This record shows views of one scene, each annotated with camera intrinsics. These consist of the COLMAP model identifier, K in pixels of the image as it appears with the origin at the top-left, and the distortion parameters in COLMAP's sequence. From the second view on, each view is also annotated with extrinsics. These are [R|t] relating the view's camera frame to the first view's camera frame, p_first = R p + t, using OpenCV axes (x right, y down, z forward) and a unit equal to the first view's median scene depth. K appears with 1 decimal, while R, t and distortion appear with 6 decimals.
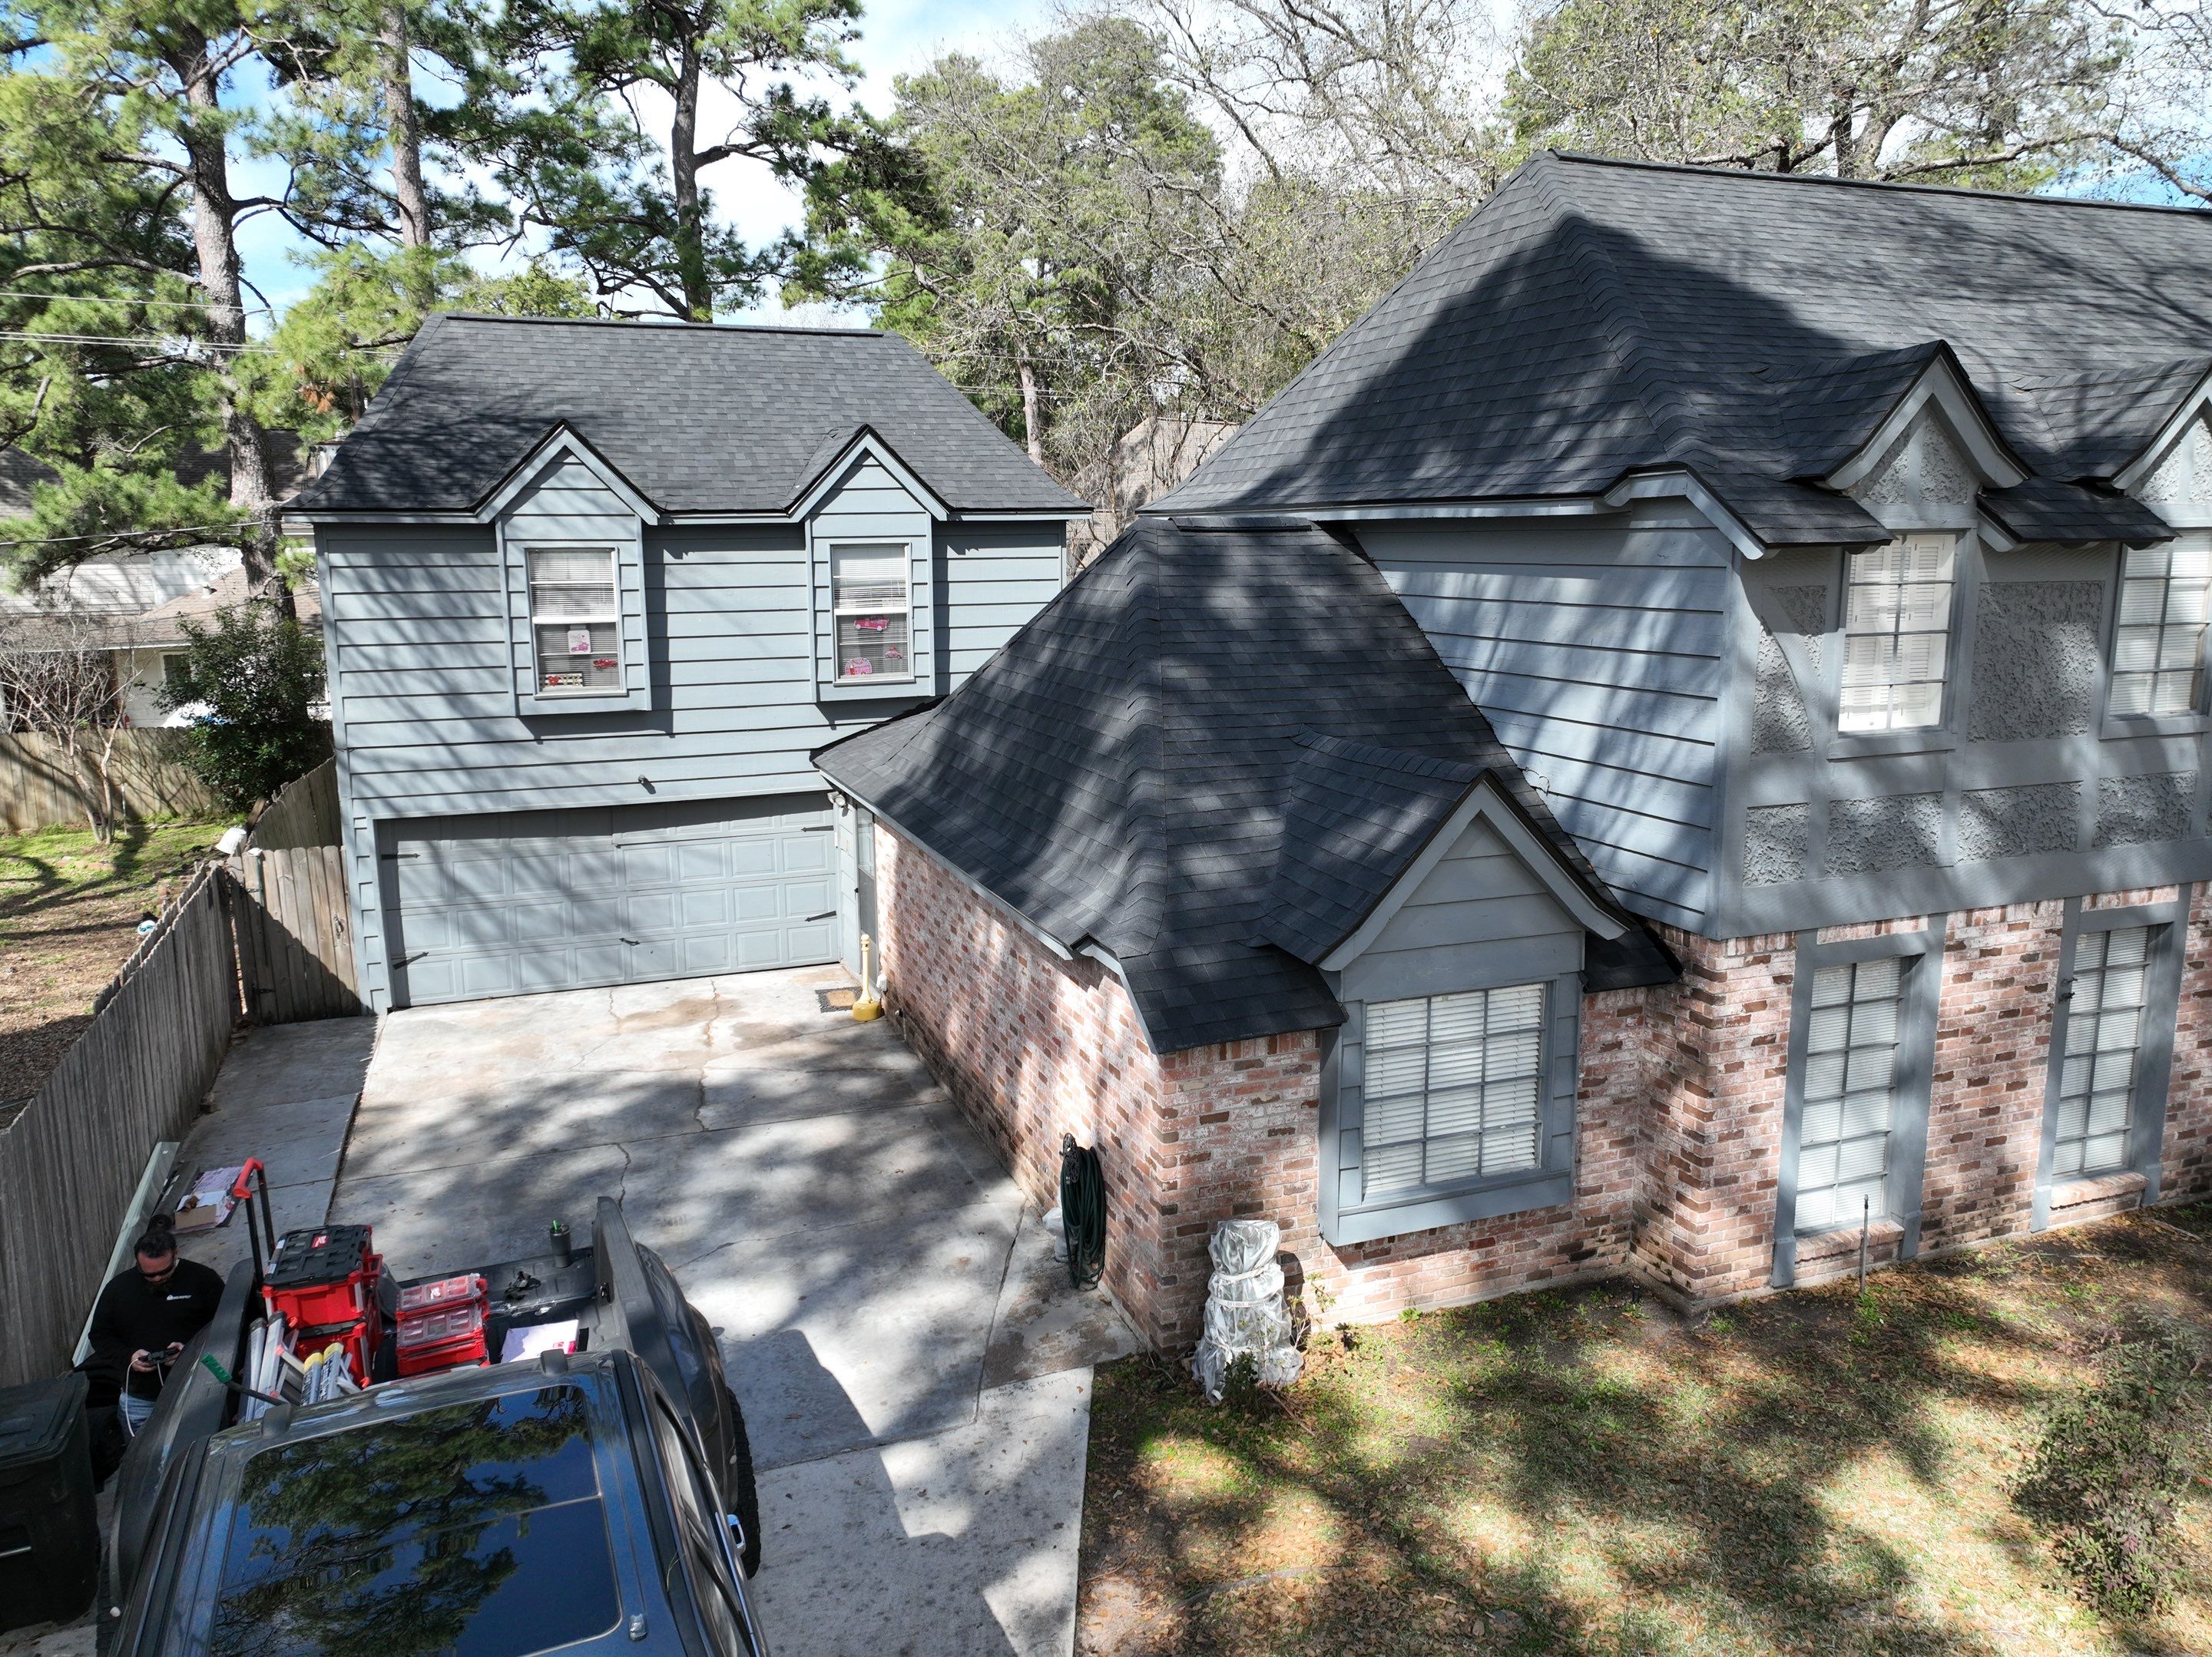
lens RADIAL K [[1558.7, 0, 1102.5], [0, 1558.7, 830.0], [0, 0, 1]] dist [-0.000635, 0.013878]
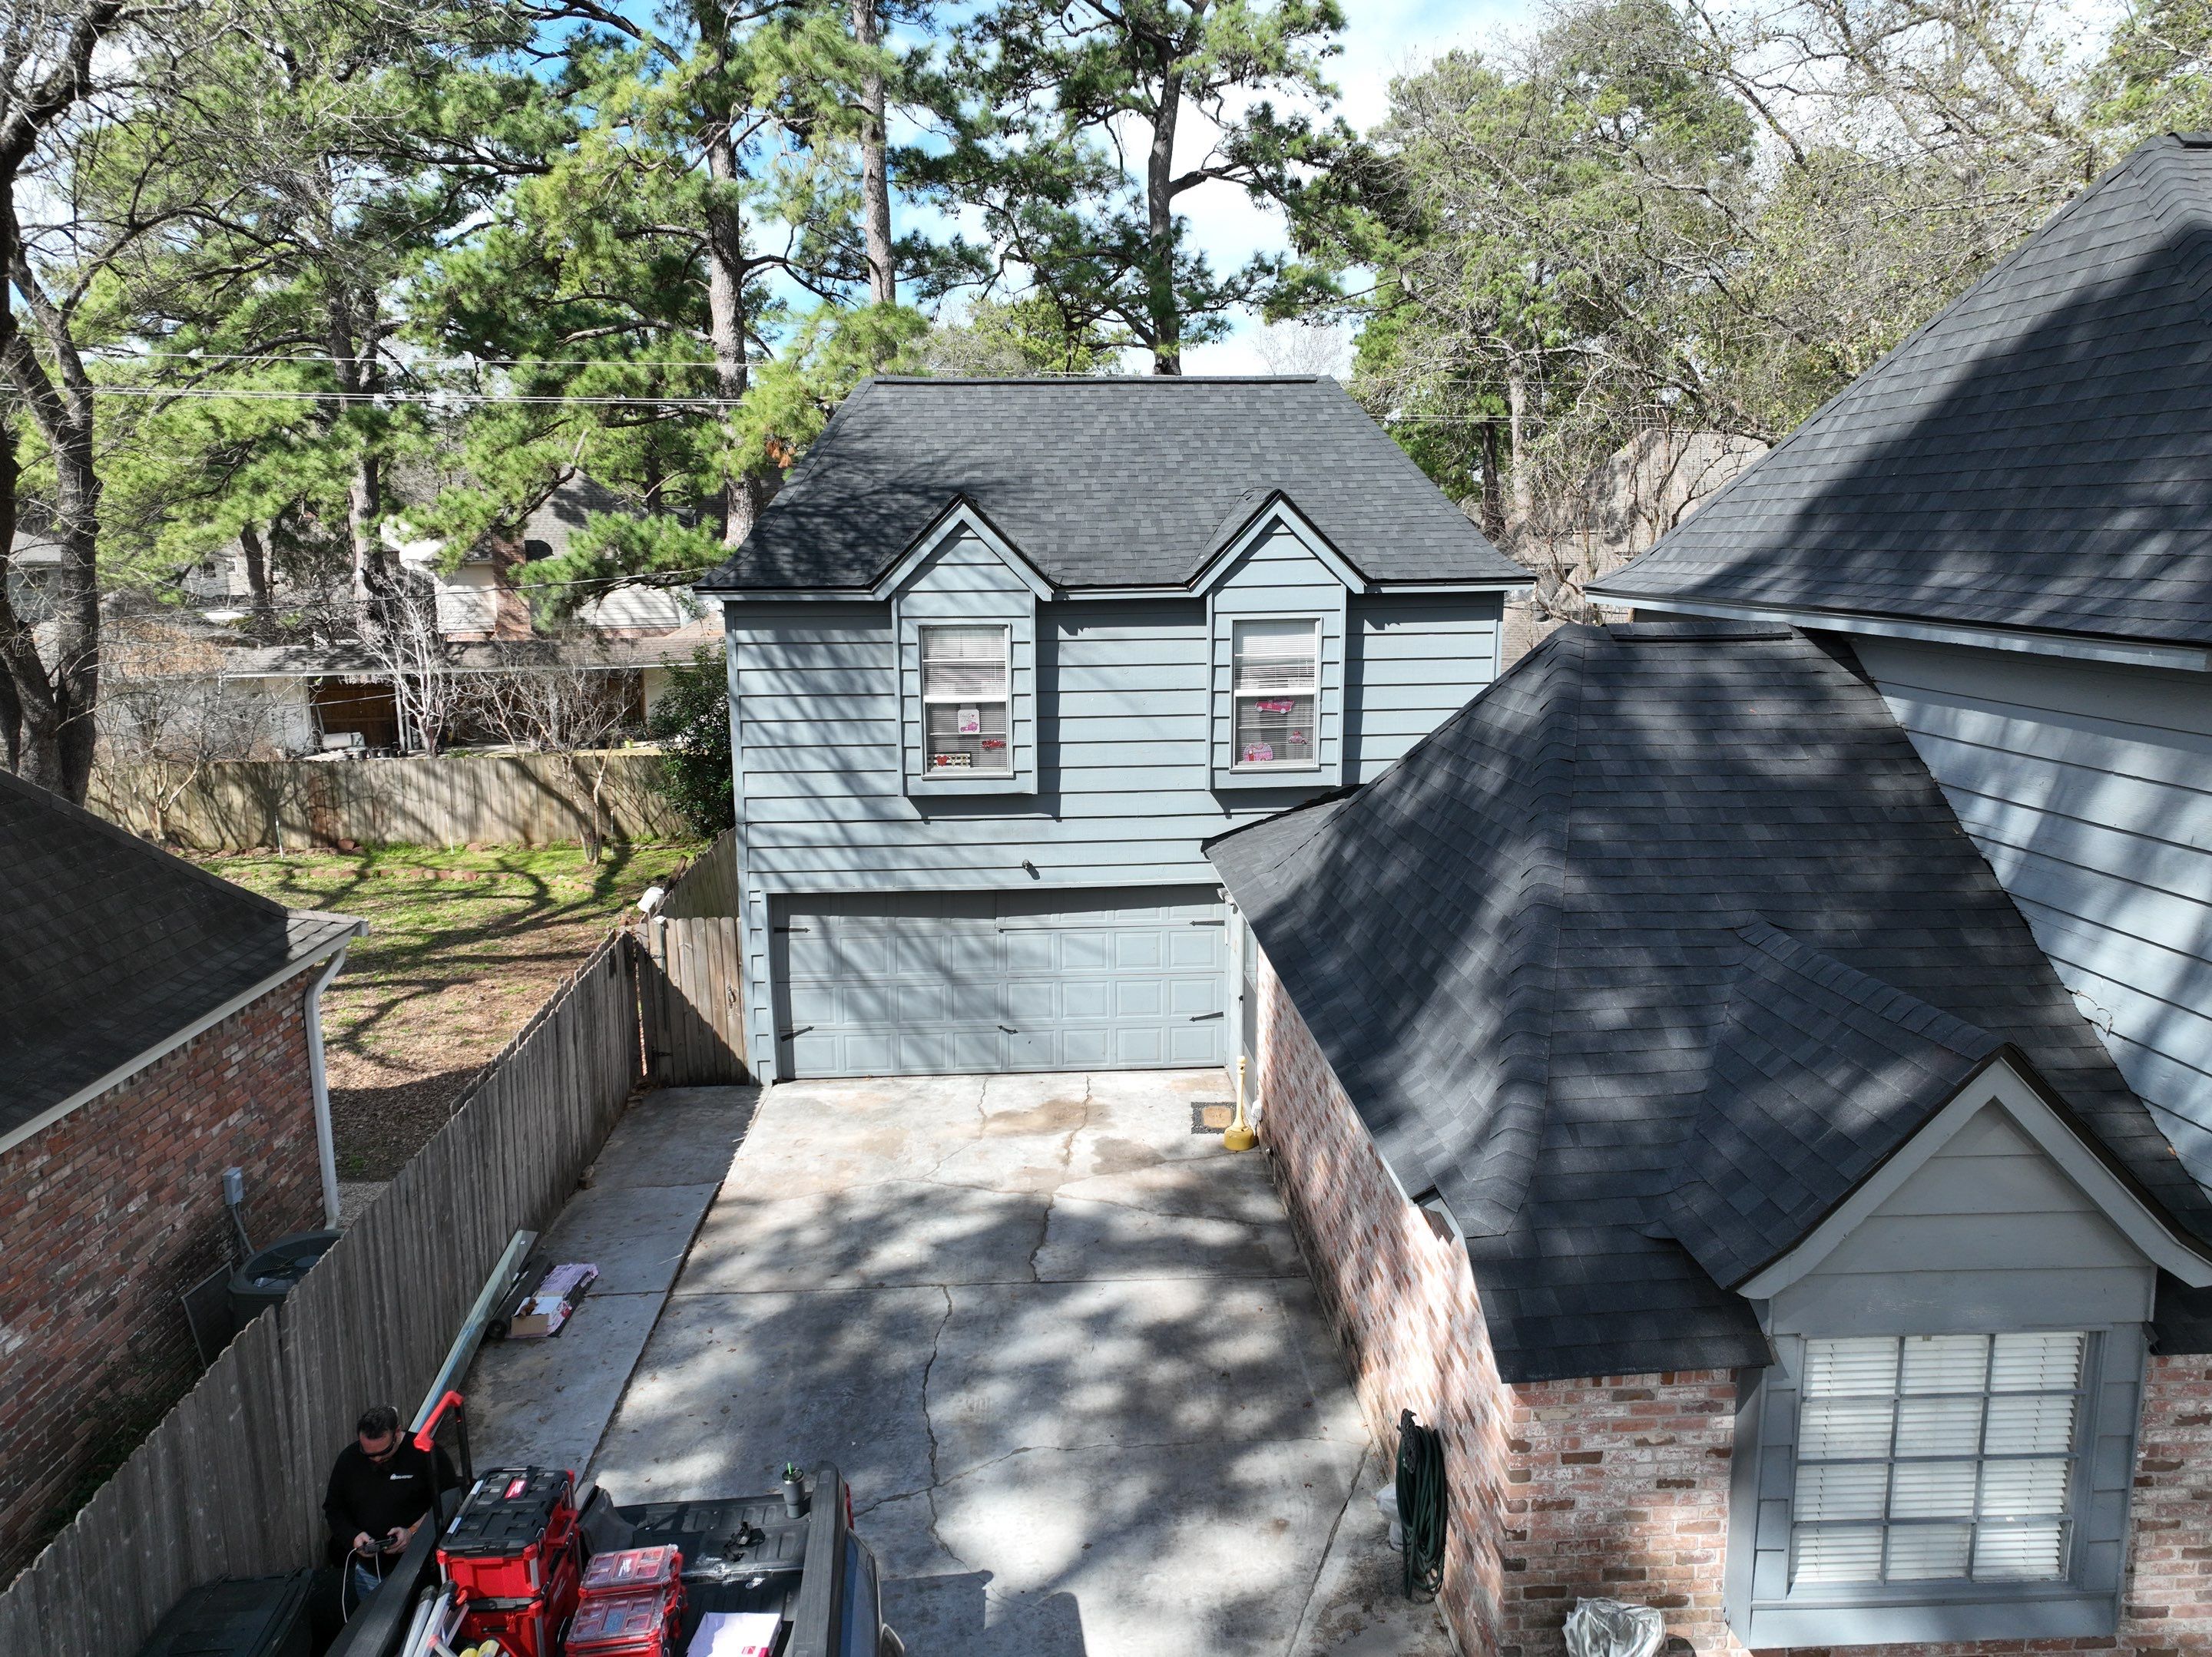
lens RADIAL K [[1558.7, 0, 1097.7], [0, 1558.7, 826.8], [0, 0, 1]] dist [-0.000635, 0.013878]
pose [[0.952023, 0.053460, -0.301321, 0.038871], [-0.053863, 0.998524, 0.006978, -0.077009], [0.301249, 0.009587, 0.953497, 0.124178]]
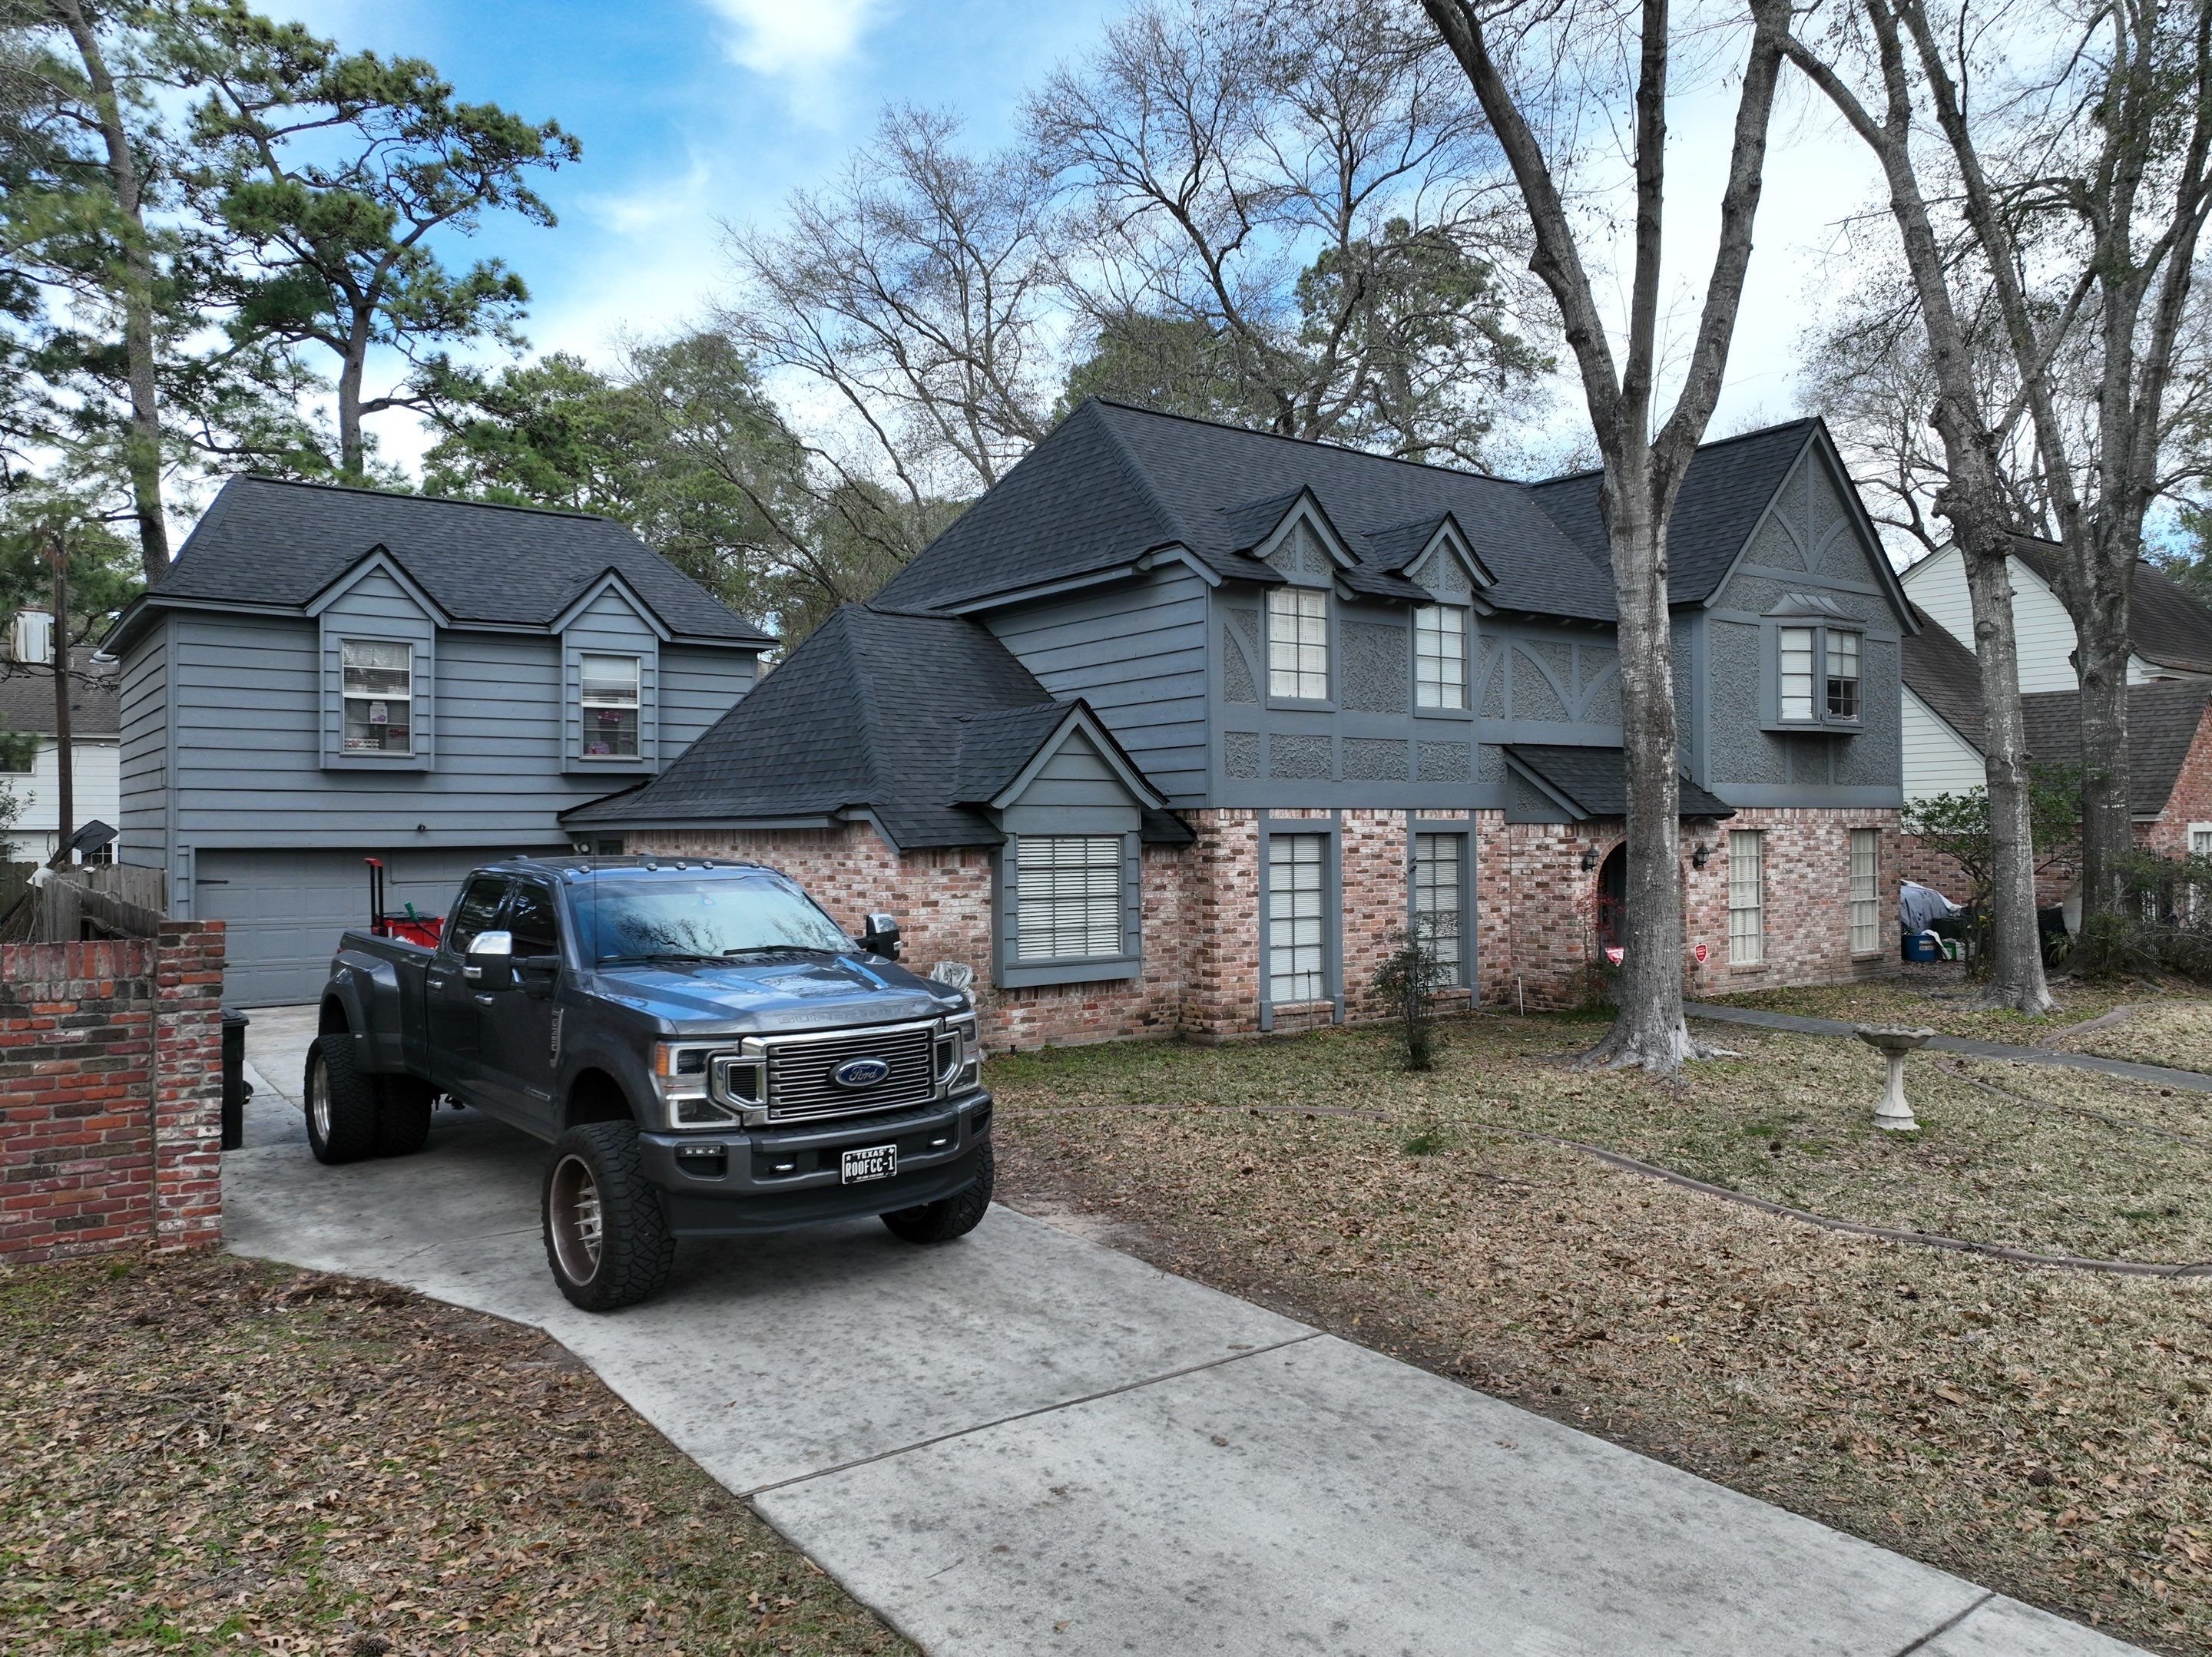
lens RADIAL K [[1558.7, 0, 1105.7], [0, 1558.7, 831.3], [0, 0, 1]] dist [-0.000635, 0.013878]
pose [[0.962484, 0.001209, 0.271337, -0.126695], [0.050069, 0.982027, -0.181977, 0.271320], [-0.266681, 0.188736, 0.945124, -0.398222]]
